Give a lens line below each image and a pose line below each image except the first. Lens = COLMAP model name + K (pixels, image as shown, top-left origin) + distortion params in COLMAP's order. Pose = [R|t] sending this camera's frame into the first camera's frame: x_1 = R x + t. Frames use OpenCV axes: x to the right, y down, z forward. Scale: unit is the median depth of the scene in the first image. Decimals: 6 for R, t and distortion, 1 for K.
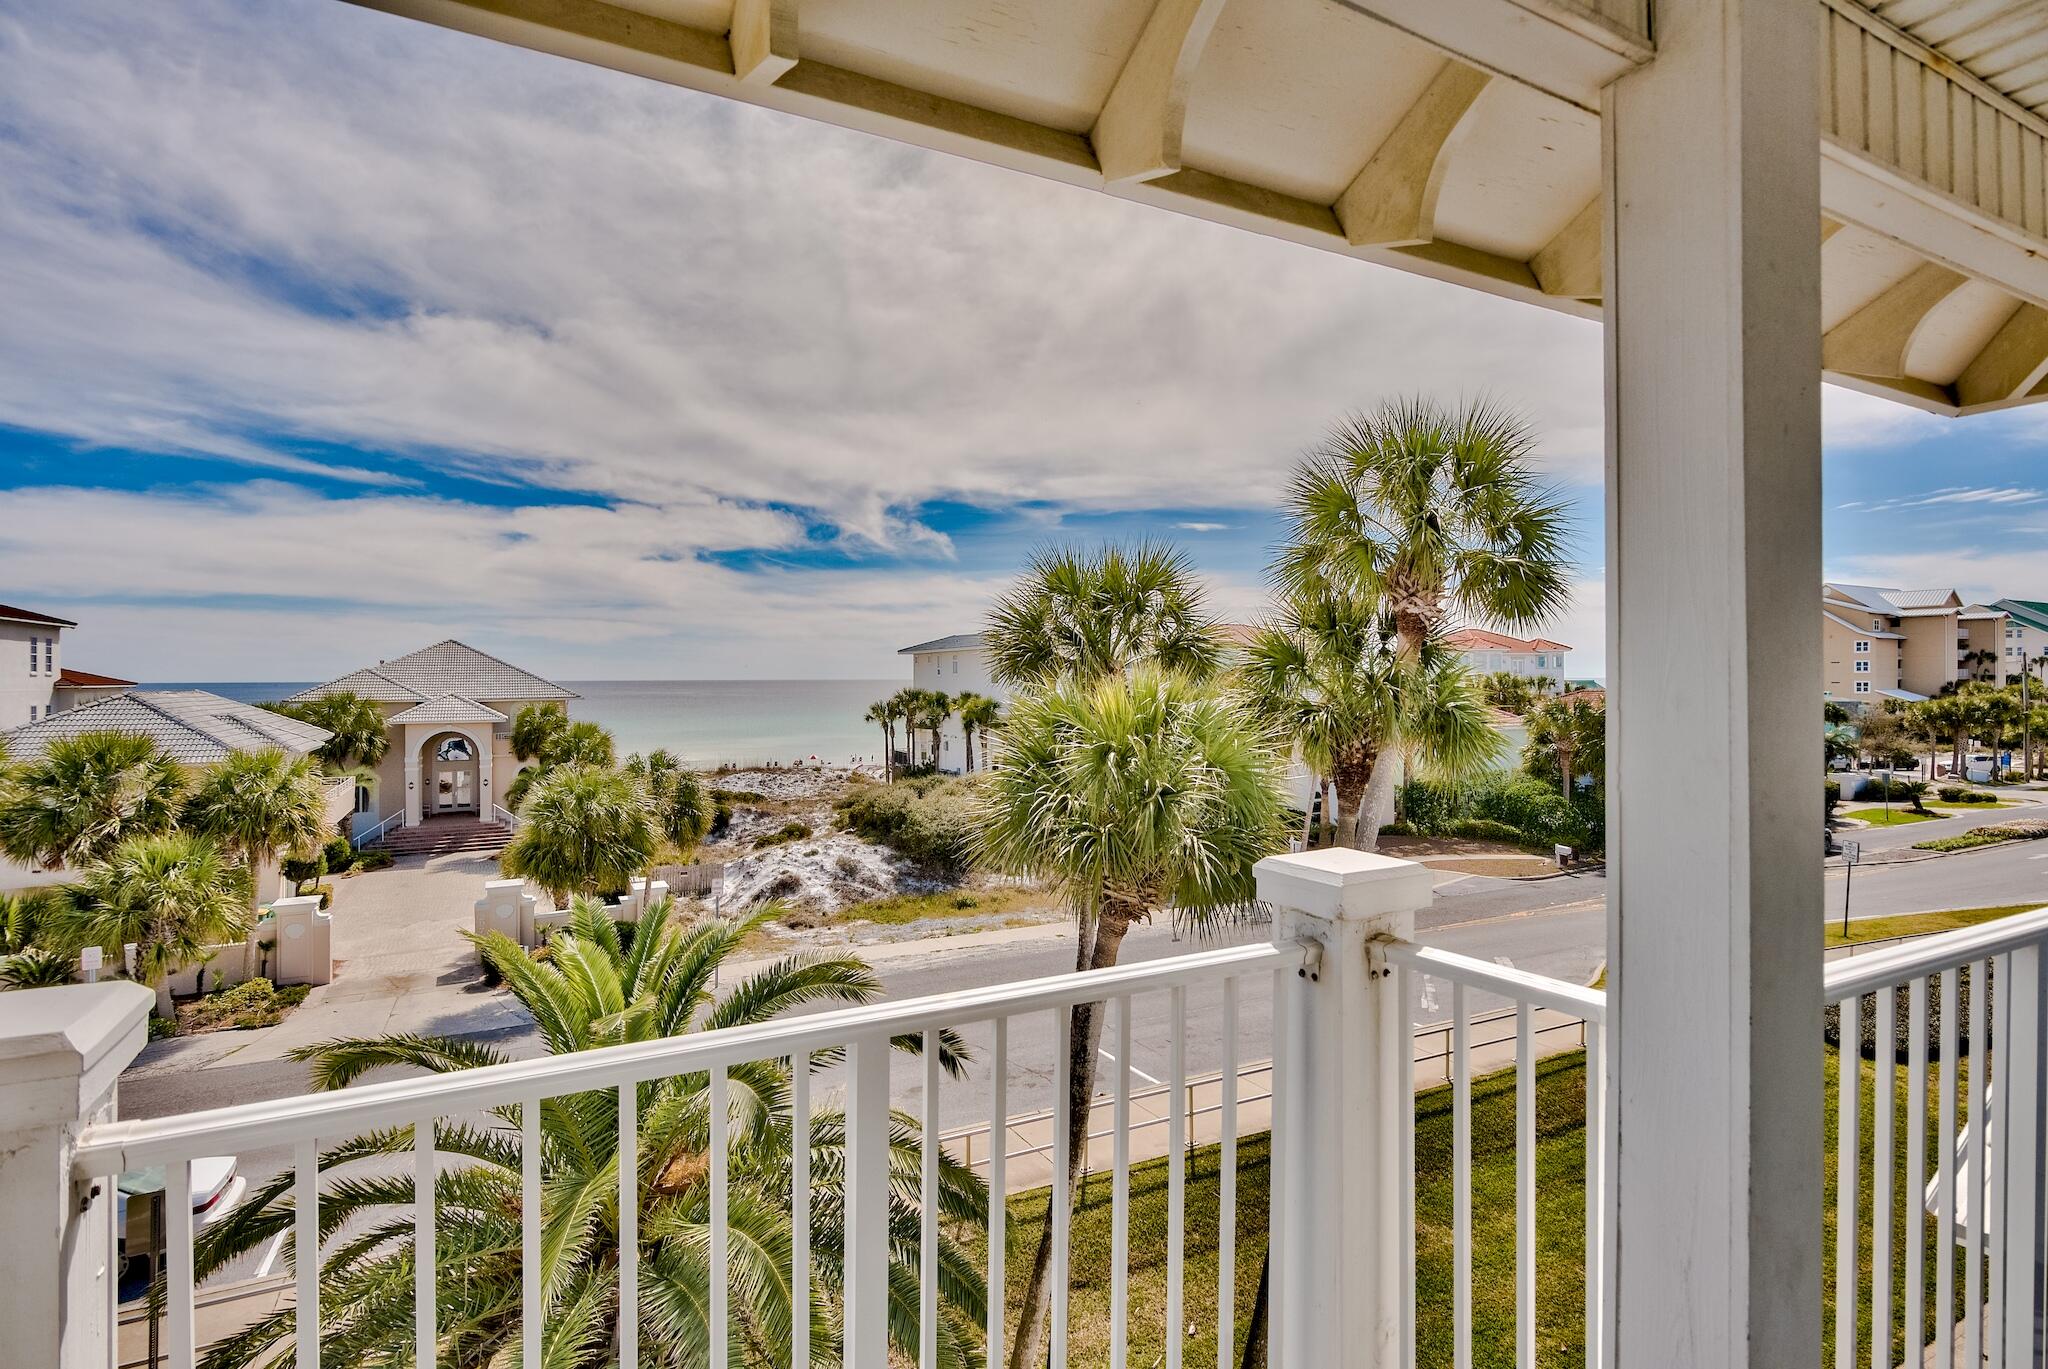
lens RADIAL K [[1002.0, 0, 1024.0], [0, 1002.0, 684.5], [0, 0, 1]] dist [-0.027314, 0.019791]
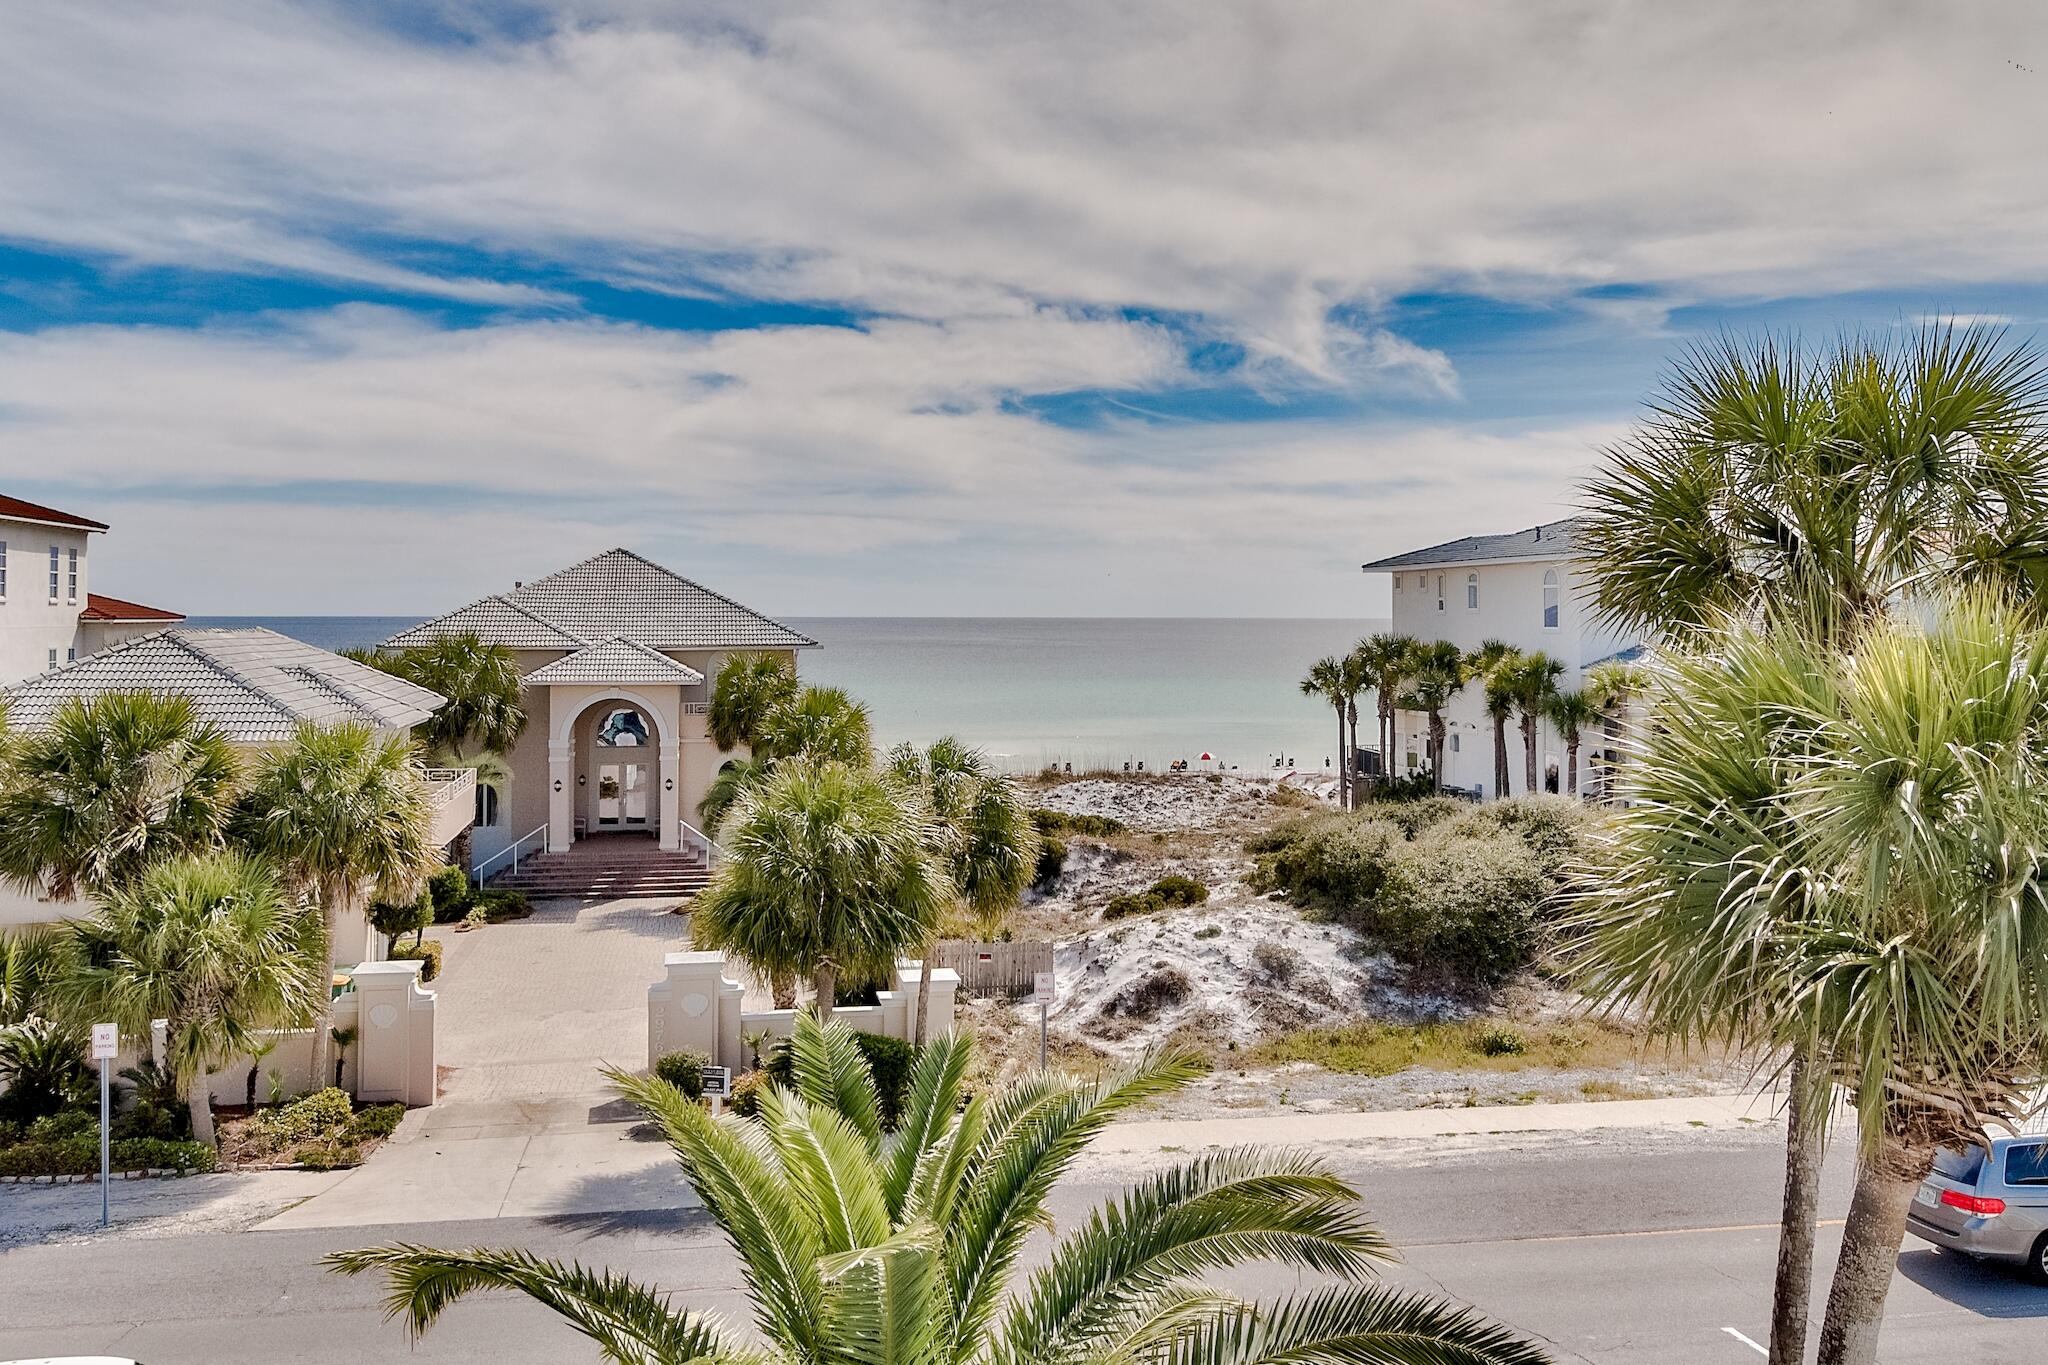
lens RADIAL K [[978.3, 0, 1031.6], [0, 978.3, 673.6], [0, 0, 1]] dist [0.019791, 0.000471]
pose [[0.978164, 0.017454, -0.207099, -0.198199], [-0.007083, 0.998688, 0.050710, -0.000797], [0.207712, -0.048136, 0.977005, 0.457729]]
